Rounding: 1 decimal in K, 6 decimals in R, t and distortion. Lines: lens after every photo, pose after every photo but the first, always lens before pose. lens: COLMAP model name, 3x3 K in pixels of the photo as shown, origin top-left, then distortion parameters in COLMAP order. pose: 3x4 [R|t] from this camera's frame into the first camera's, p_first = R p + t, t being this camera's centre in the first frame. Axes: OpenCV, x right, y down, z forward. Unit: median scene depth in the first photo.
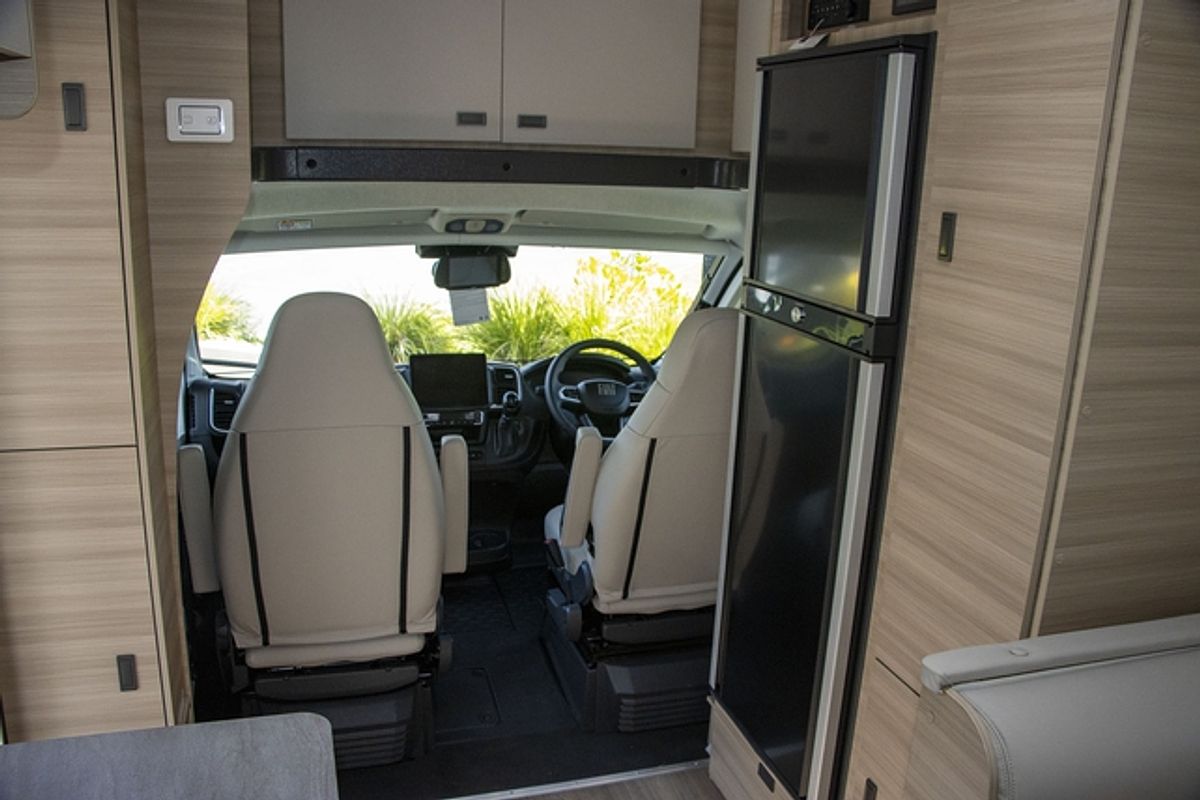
lens RADIAL K [[1012.1, 0, 603.5], [0, 1012.1, 419.6], [0, 0, 1]] dist [-0.189957, 0.165256]
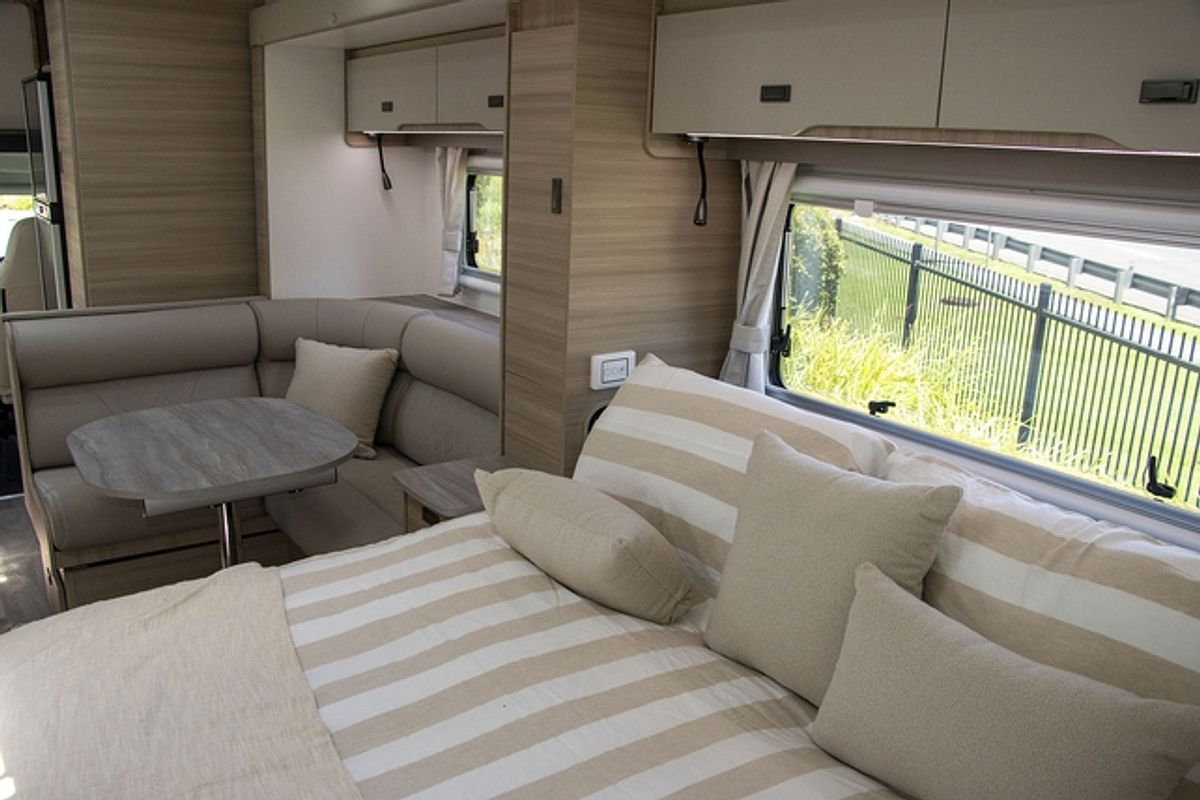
lens RADIAL K [[1012.1, 0, 603.5], [0, 1012.1, 419.6], [0, 0, 1]] dist [-0.189957, 0.165256]
pose [[0.947031, -0.093986, 0.307080, 0.803248], [0.088289, 0.995567, 0.032425, 0.451900], [-0.308766, -0.003595, 0.951131, -1.528830]]
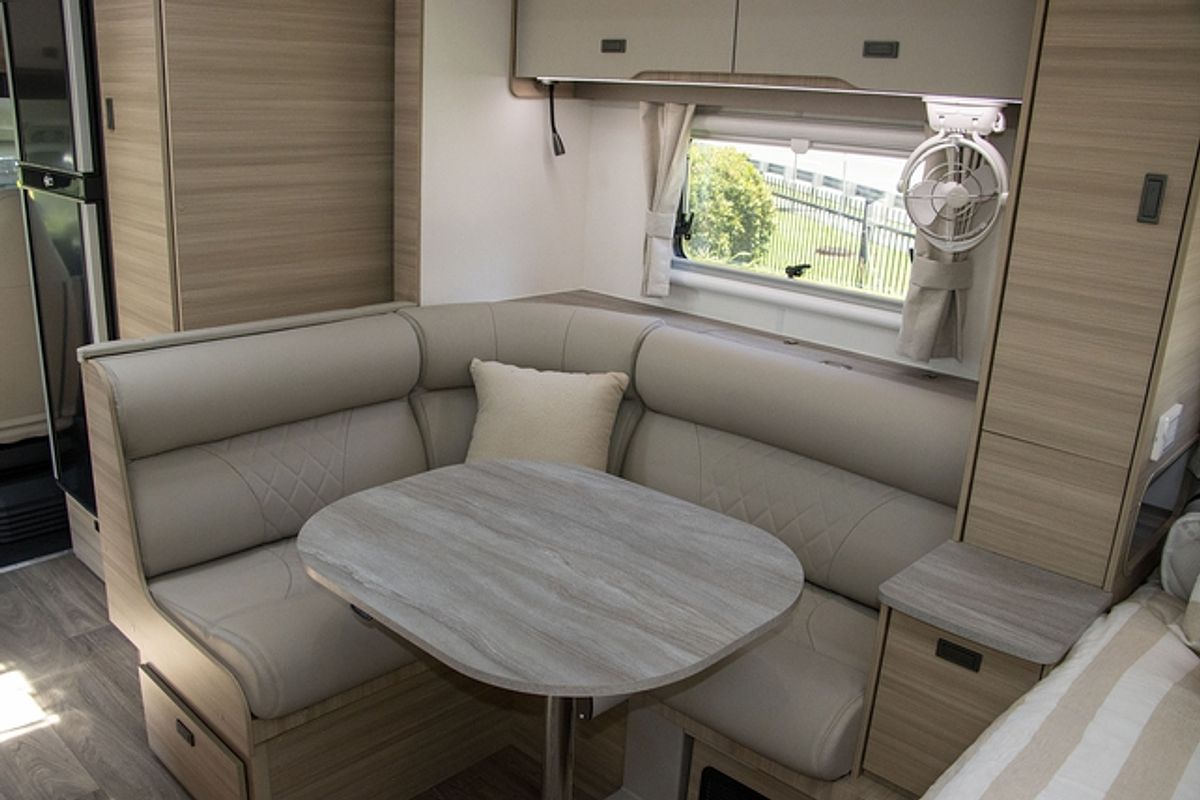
lens RADIAL K [[1012.1, 0, 603.5], [0, 1012.1, 419.6], [0, 0, 1]] dist [-0.189957, 0.165256]
pose [[0.868571, -0.152255, 0.471597, 0.233757], [0.117353, 0.987759, 0.102761, 0.230708], [-0.481470, -0.033912, 0.875806, -0.742194]]
